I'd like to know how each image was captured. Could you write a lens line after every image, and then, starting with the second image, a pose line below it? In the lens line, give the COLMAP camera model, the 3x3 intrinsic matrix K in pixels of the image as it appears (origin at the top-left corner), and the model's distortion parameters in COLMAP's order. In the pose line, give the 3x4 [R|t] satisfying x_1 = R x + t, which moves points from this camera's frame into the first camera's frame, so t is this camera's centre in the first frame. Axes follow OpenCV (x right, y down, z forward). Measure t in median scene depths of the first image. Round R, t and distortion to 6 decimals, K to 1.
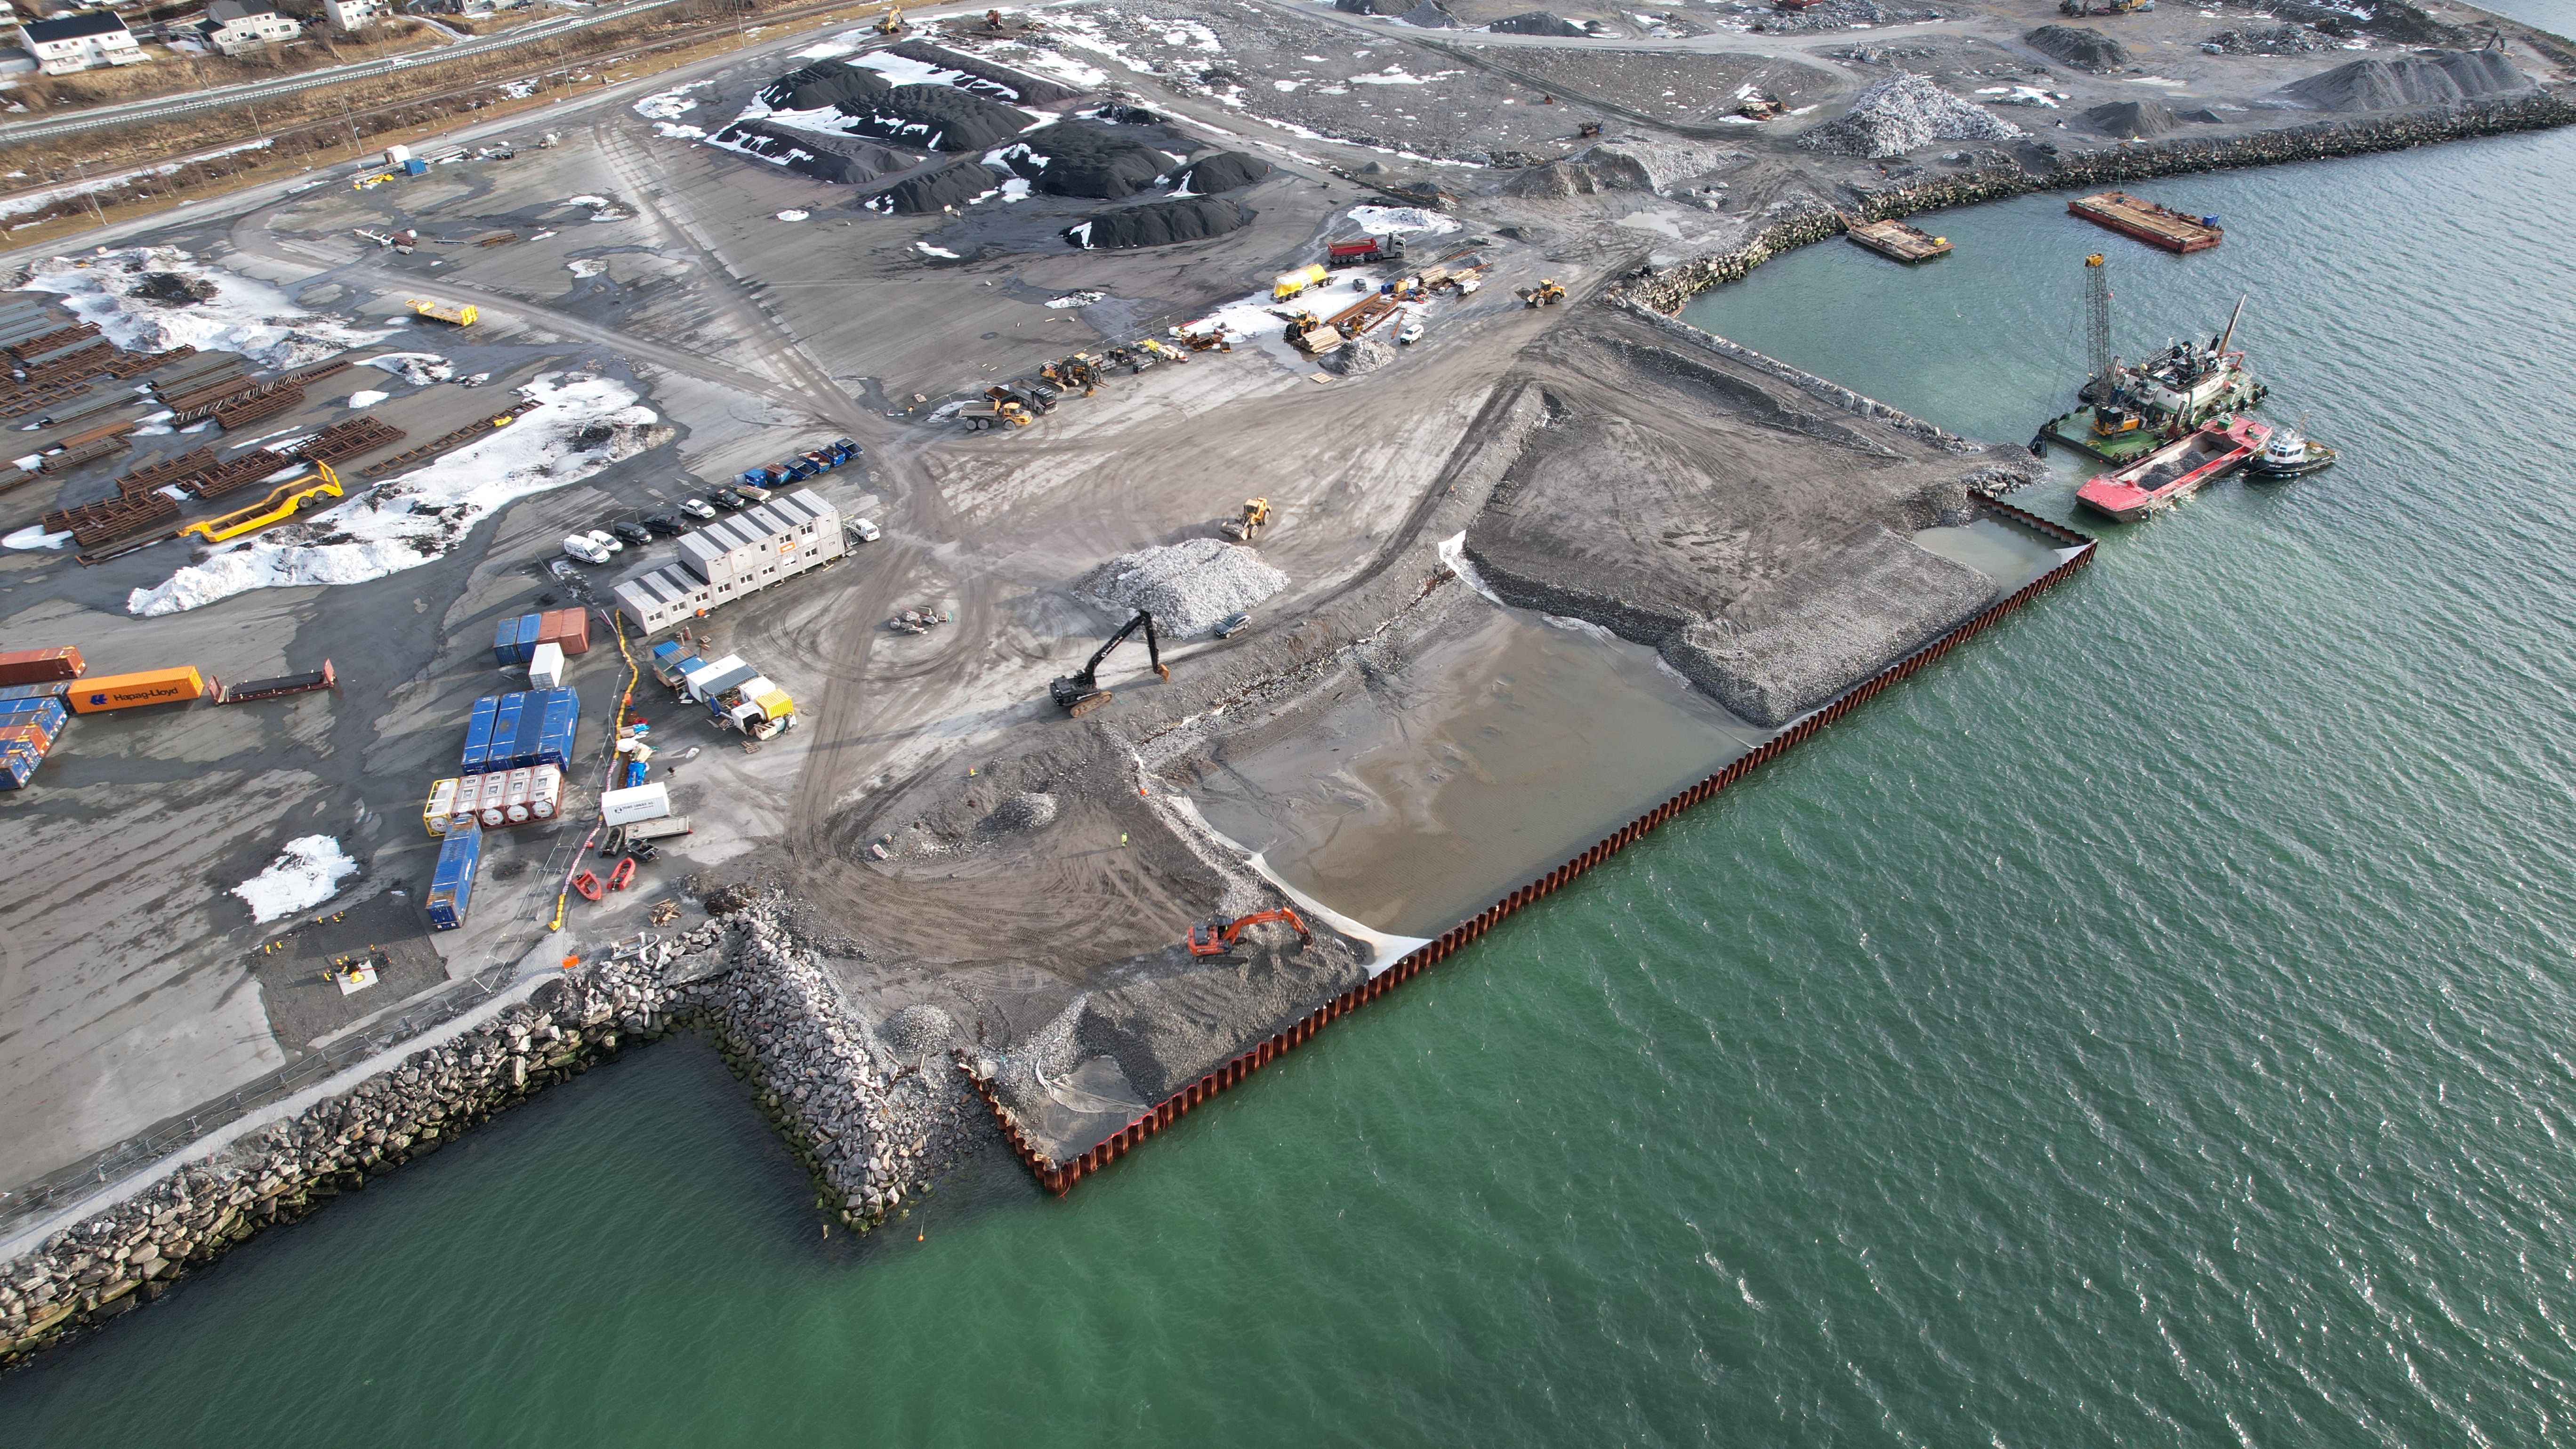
lens RADIAL K [[1698.7, 0, 1288.0], [0, 1698.7, 724.5], [0, 0, 1]] dist [-0.091818, 0.090313]
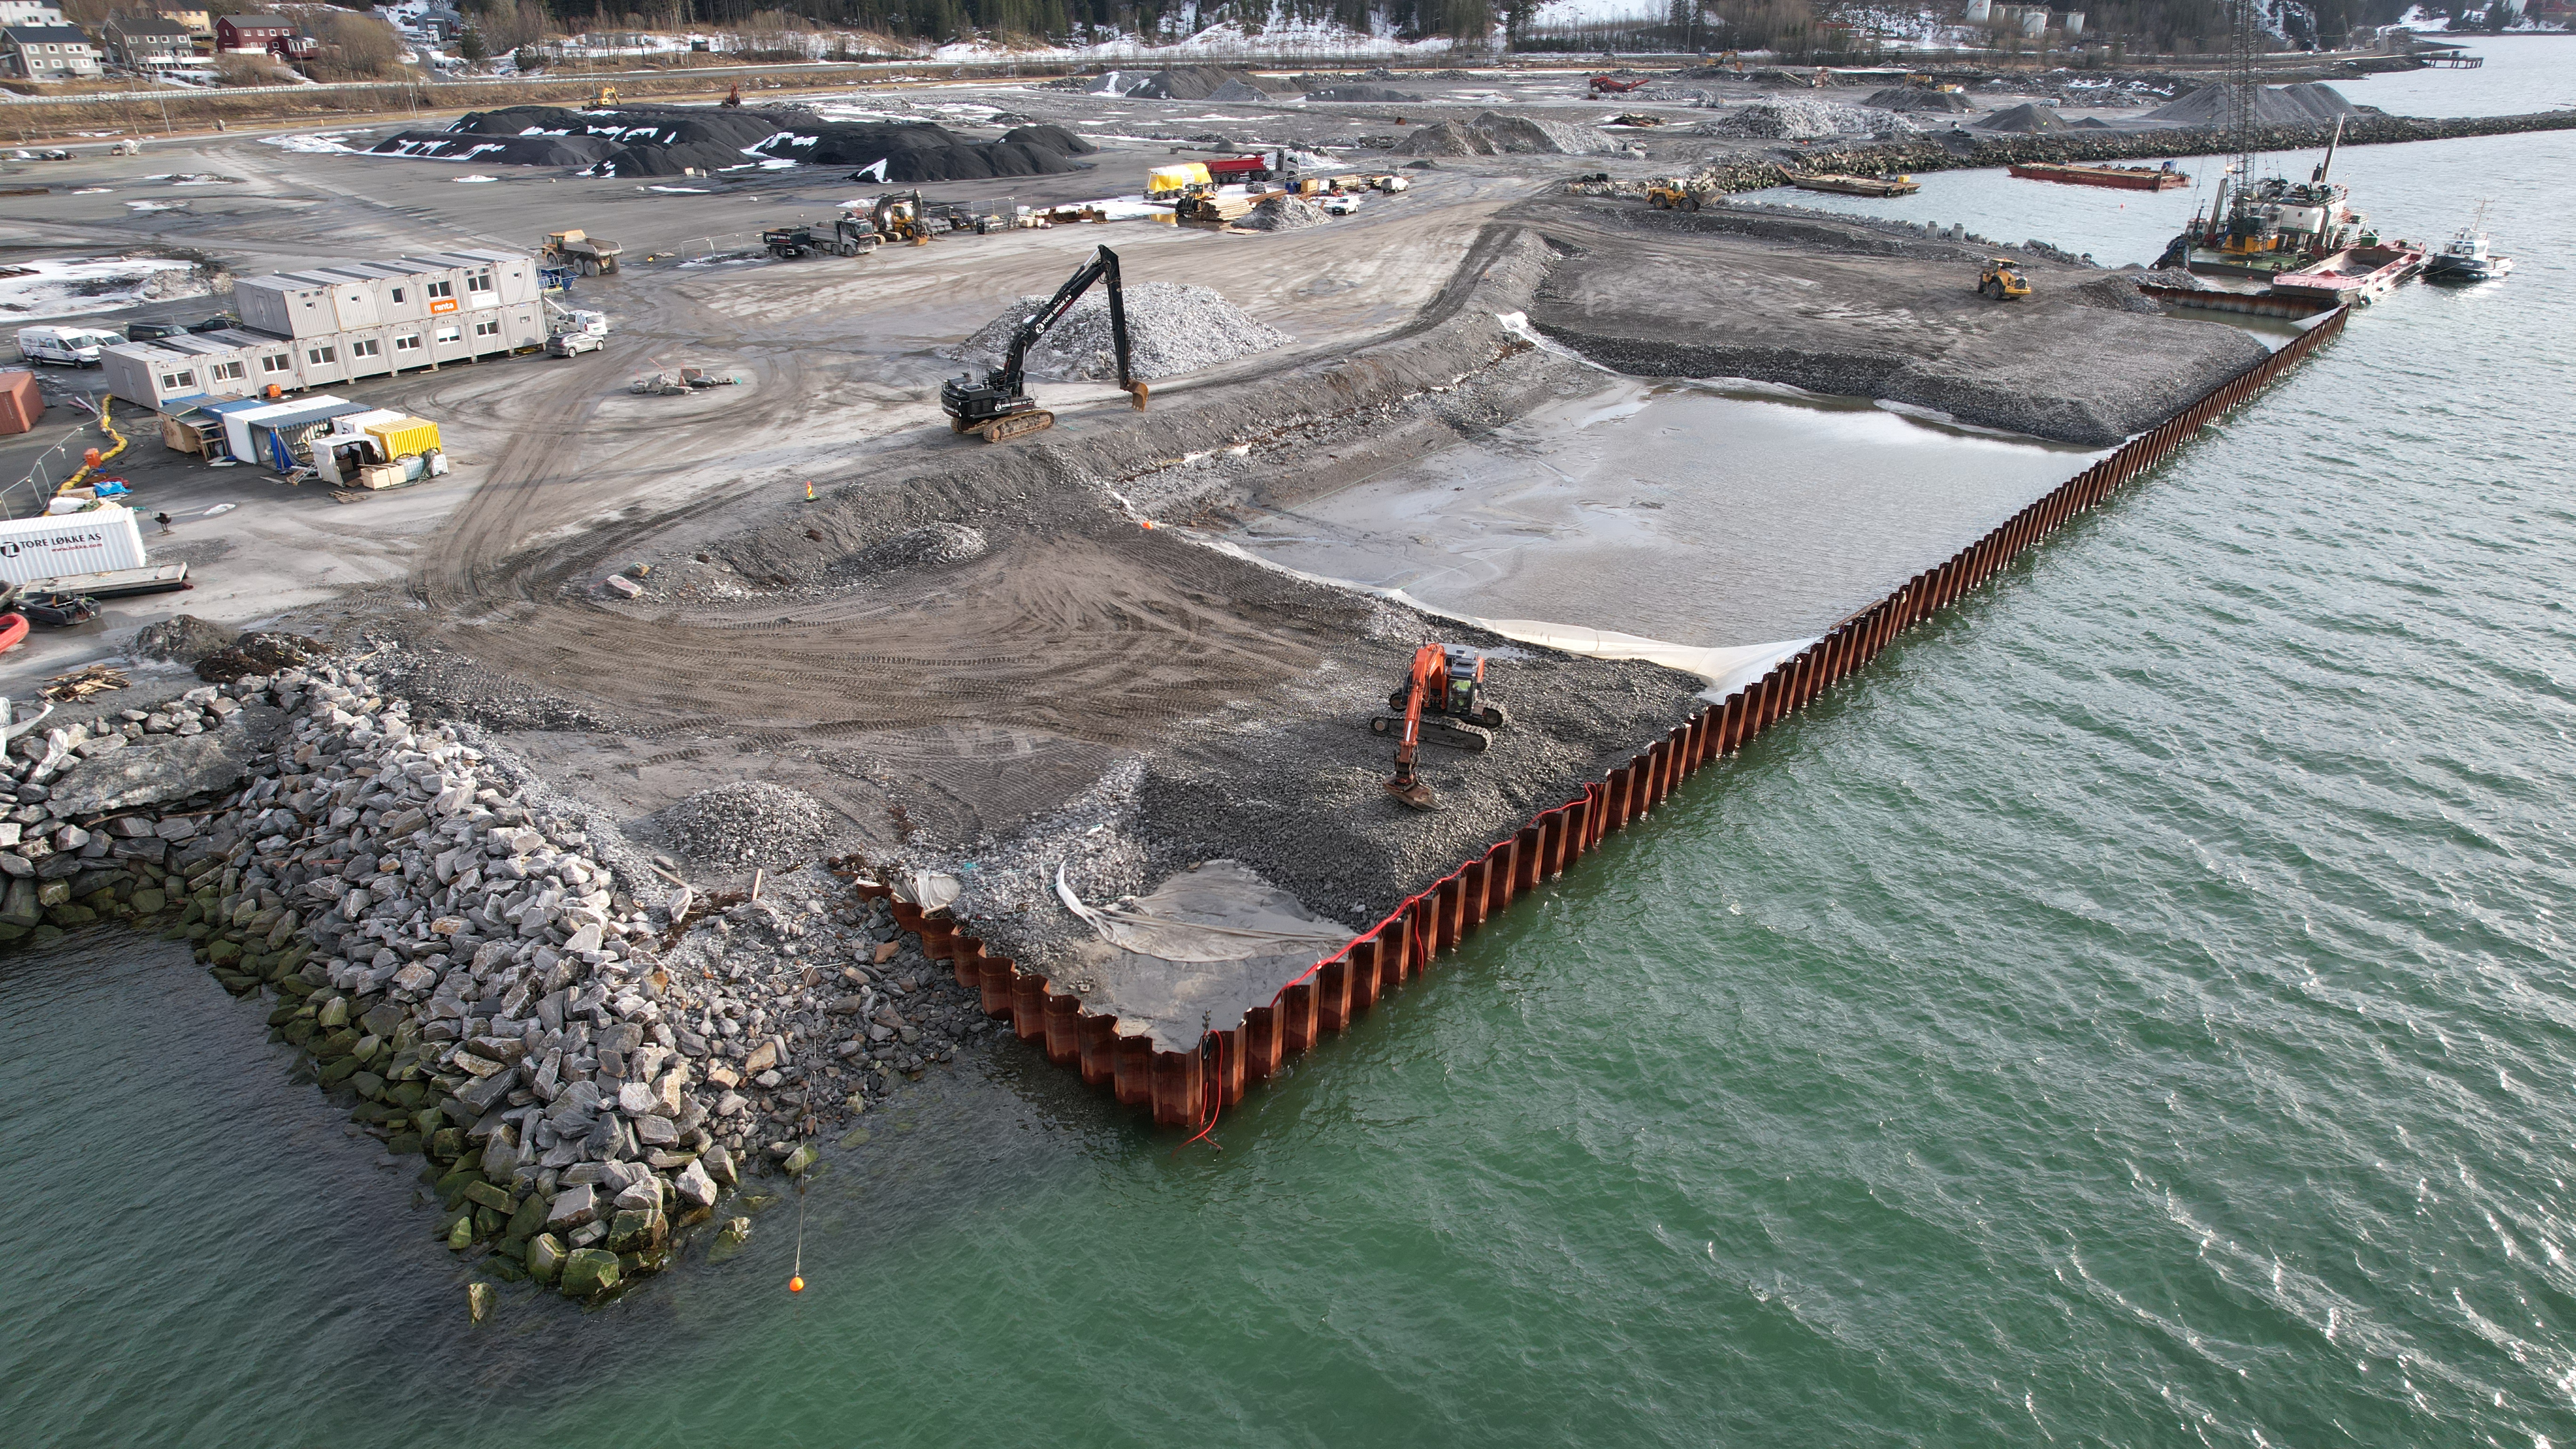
lens RADIAL K [[1698.7, 0, 1288.0], [0, 1698.7, 724.5], [0, 0, 1]] dist [-0.091818, 0.090313]
pose [[0.984569, -0.080685, 0.155286, -0.145063], [0.112013, 0.972334, -0.204986, 0.238614], [-0.134450, 0.219216, 0.966368, 0.570982]]
